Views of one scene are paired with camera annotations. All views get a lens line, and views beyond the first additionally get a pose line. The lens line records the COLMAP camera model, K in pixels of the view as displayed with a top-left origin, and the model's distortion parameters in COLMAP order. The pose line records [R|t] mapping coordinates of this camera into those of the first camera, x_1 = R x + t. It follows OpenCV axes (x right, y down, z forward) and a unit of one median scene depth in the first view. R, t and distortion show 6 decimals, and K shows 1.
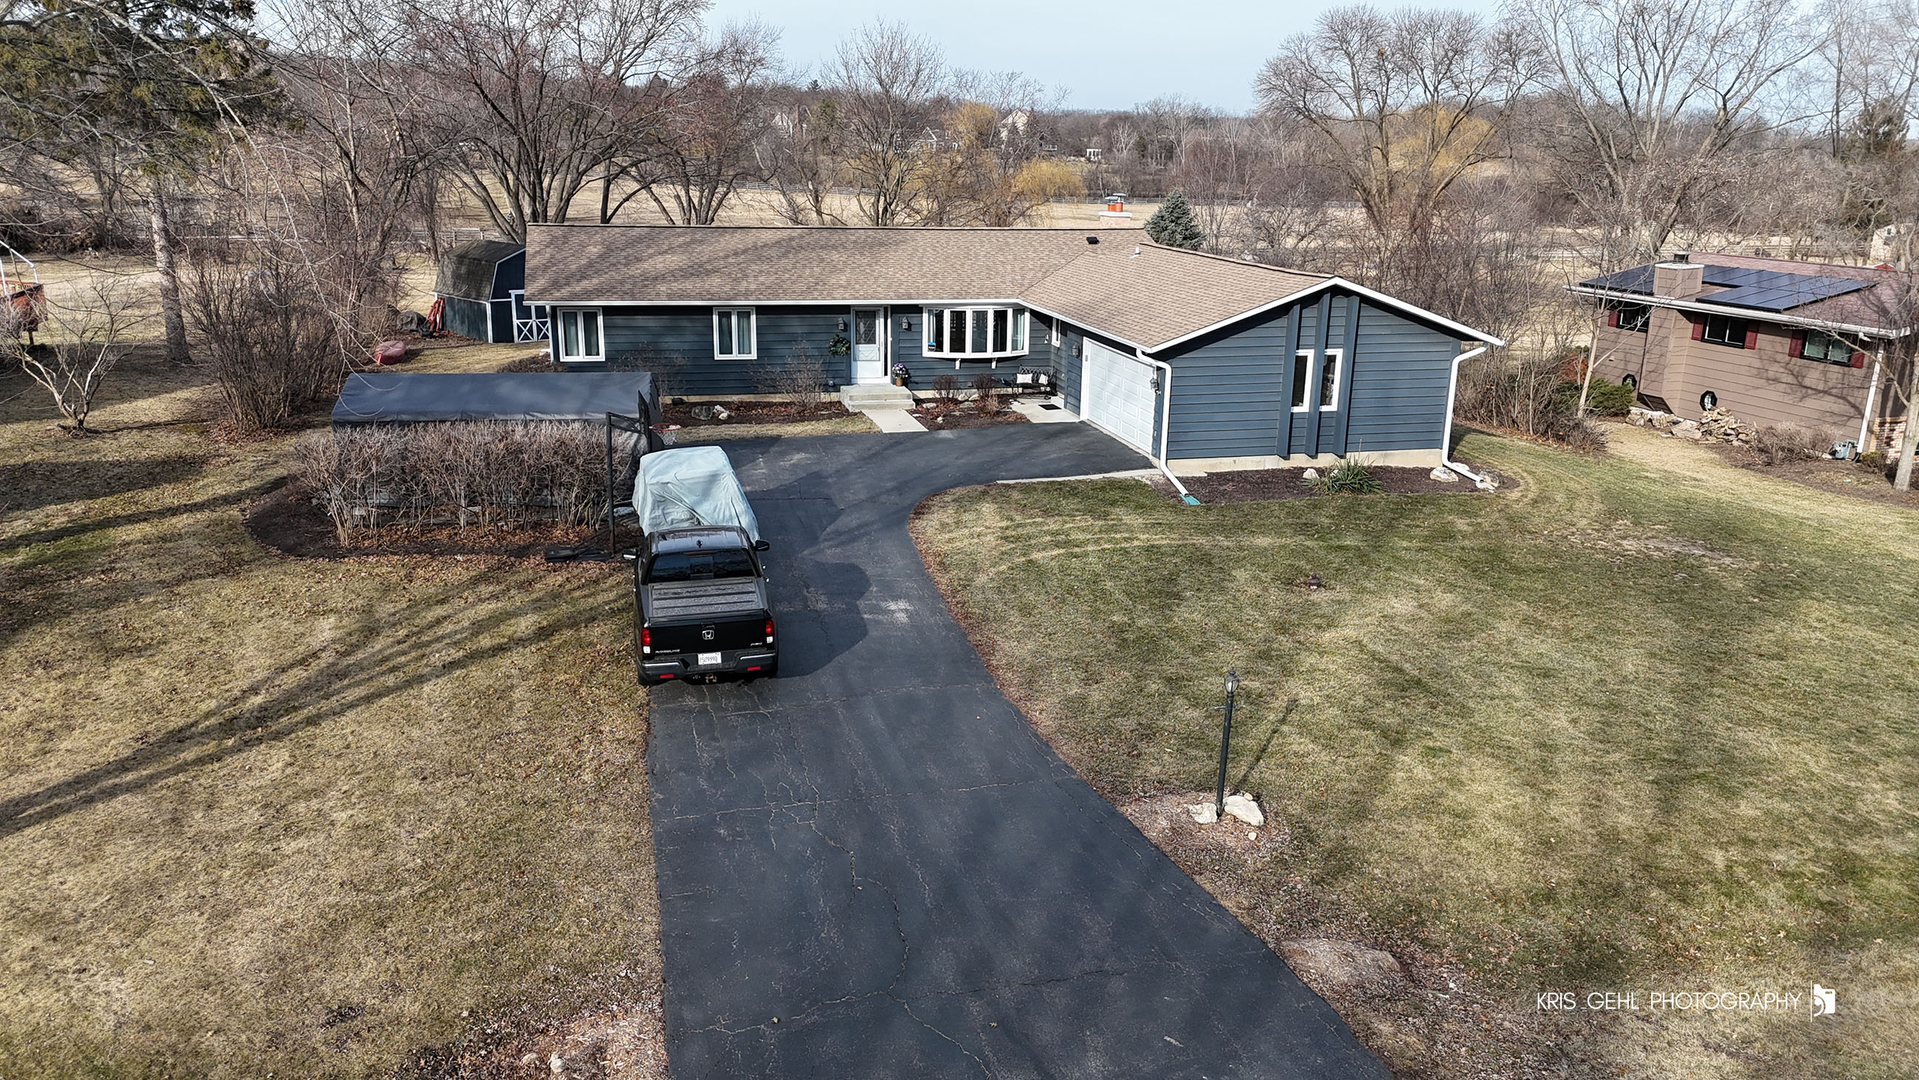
lens RADIAL K [[1396.0, 0, 955.3], [0, 1396.0, 543.1], [0, 0, 1]] dist [0.058058, -0.041222]
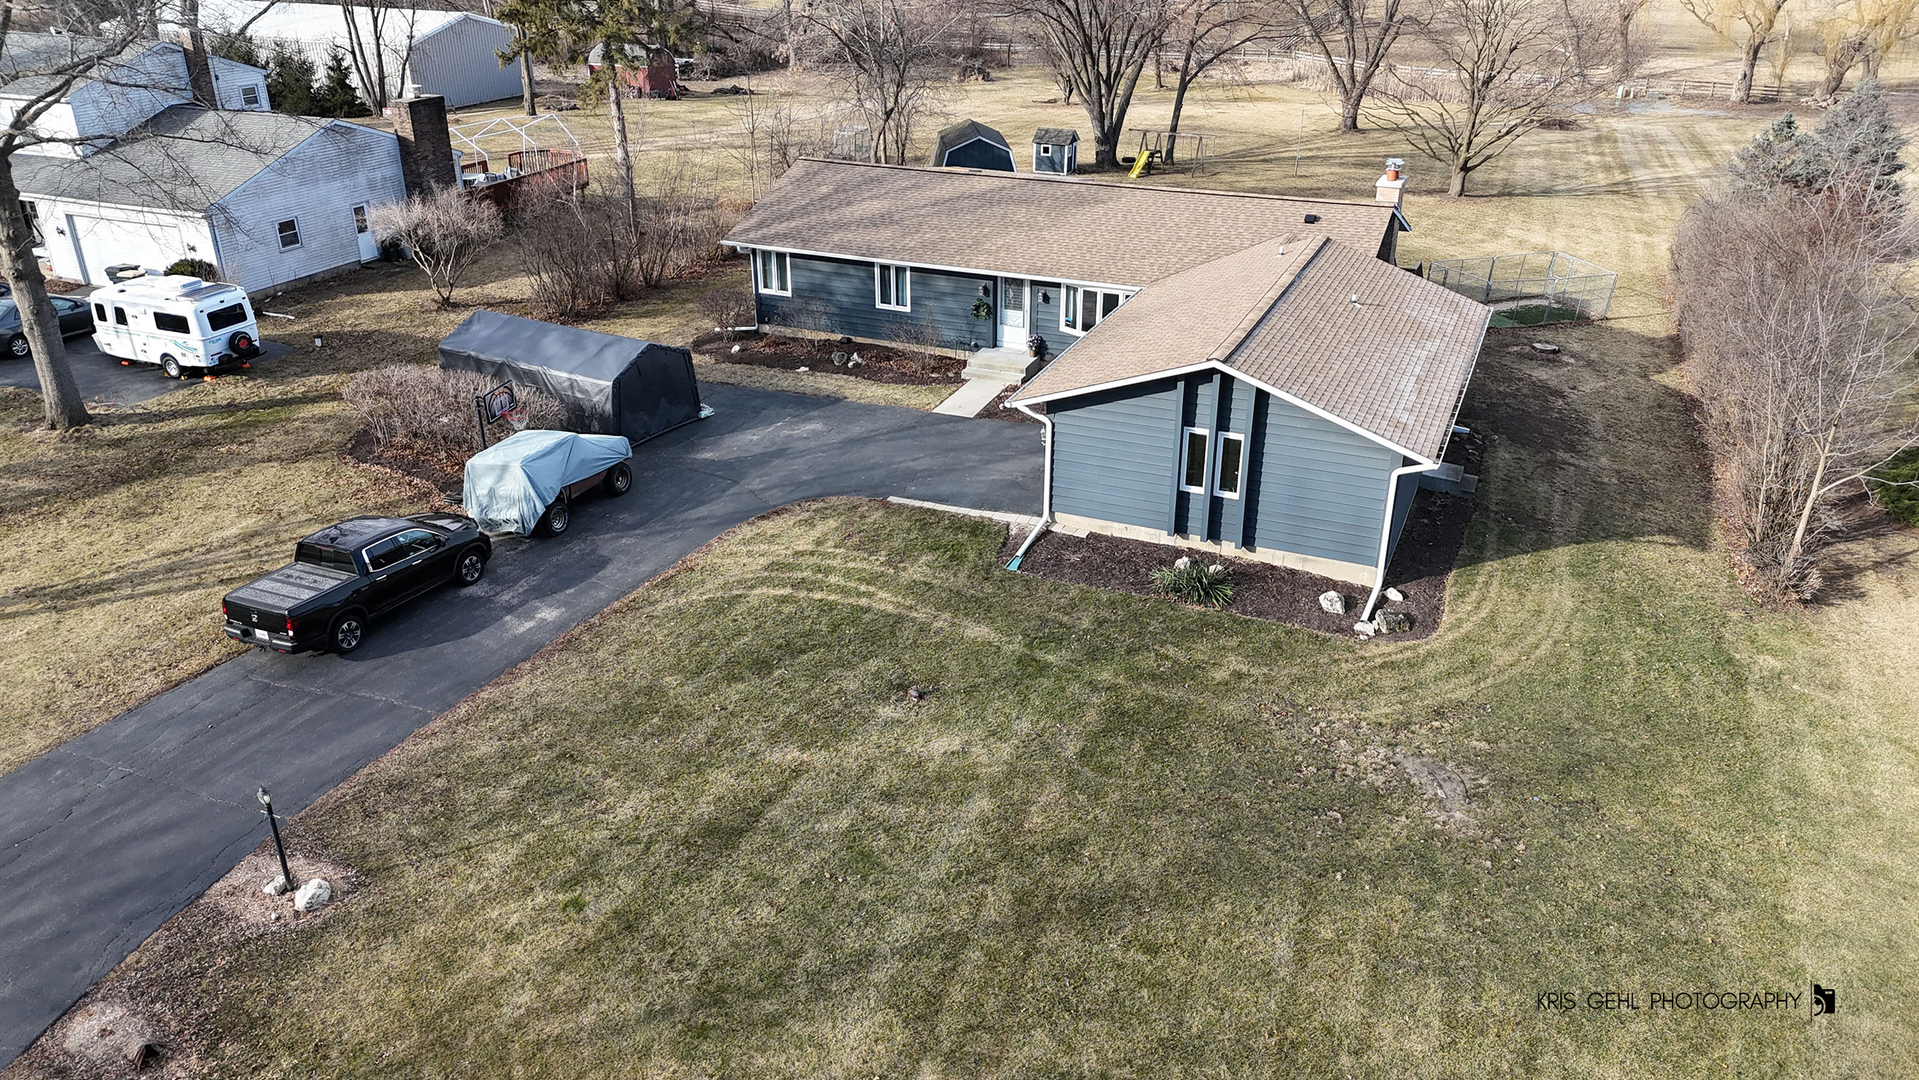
lens RADIAL K [[1396.0, 0, 966.0], [0, 1396.0, 543.0], [0, 0, 1]] dist [0.058058, -0.041222]
pose [[0.797256, 0.244299, -0.551997, 0.733152], [-0.155714, 0.966729, 0.202949, -0.257030], [0.583212, -0.075848, 0.808771, 0.203539]]
